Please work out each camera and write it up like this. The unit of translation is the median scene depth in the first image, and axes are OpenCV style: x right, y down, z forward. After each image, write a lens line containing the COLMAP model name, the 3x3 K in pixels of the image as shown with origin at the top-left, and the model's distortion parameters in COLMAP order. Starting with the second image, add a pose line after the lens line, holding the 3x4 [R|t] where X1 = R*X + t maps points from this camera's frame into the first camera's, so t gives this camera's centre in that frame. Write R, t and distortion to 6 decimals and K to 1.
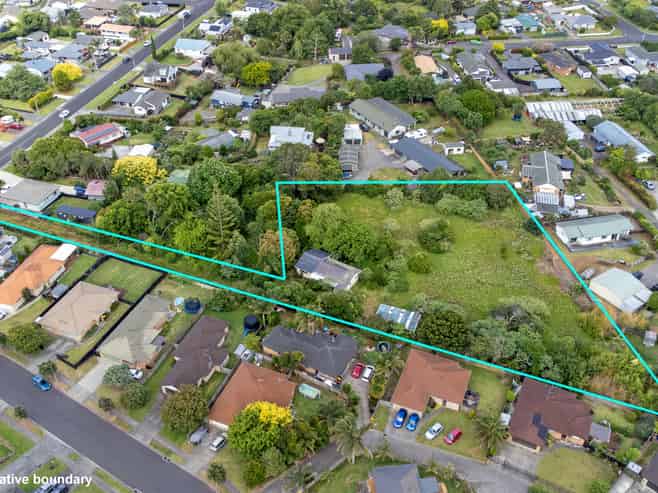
lens RADIAL K [[669.4, 0, 329.0], [0, 669.4, 246.5], [0, 0, 1]] dist [0.050537, 0.009372]
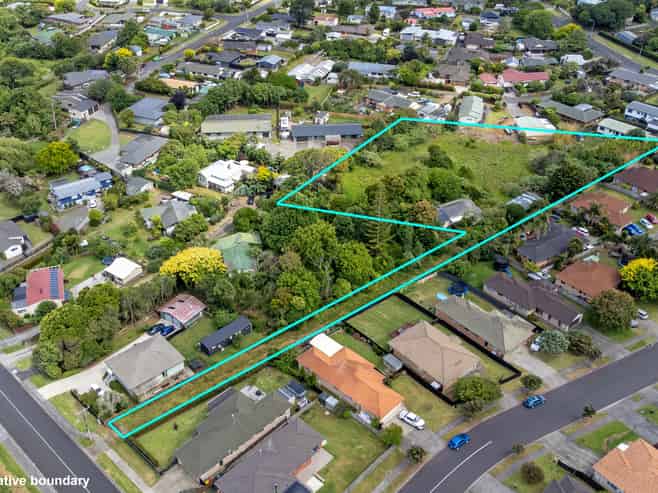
lens RADIAL K [[669.4, 0, 329.0], [0, 669.4, 246.5], [0, 0, 1]] dist [0.050537, 0.009372]
pose [[0.466914, -0.496094, 0.732040, -0.925405], [0.531962, 0.818854, 0.215627, -0.260279], [-0.706405, 0.288738, 0.646237, 0.448864]]
